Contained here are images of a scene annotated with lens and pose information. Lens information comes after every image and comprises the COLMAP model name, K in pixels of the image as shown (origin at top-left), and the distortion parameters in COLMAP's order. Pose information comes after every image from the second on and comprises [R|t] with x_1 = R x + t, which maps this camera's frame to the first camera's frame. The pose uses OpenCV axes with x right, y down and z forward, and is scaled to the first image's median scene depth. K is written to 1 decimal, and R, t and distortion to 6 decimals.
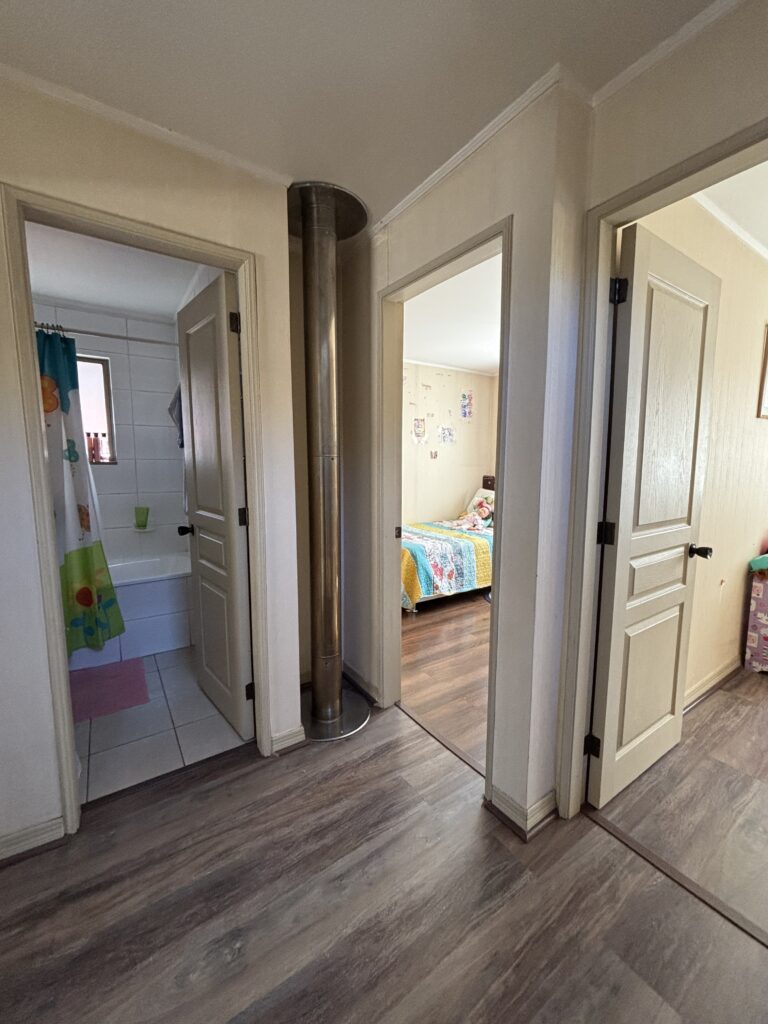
lens RADIAL K [[416.7, 0, 380.1], [0, 416.7, 515.9], [0, 0, 1]] dist [0.018378, -0.000047]
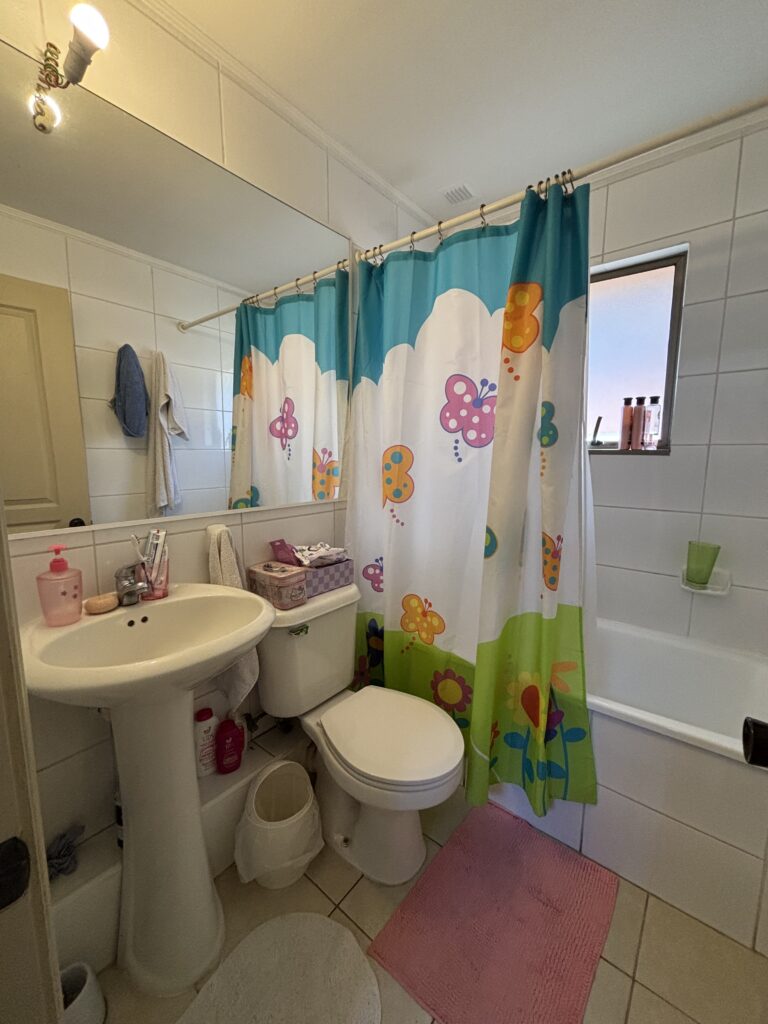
lens RADIAL K [[416.7, 0, 382.4], [0, 416.7, 509.7], [0, 0, 1]] dist [0.018378, -0.000047]
pose [[0.298092, 0.131396, -0.945450, -0.211153], [-0.124442, 0.987377, 0.097987, -0.056968], [0.946391, 0.088445, 0.310681, 0.462900]]
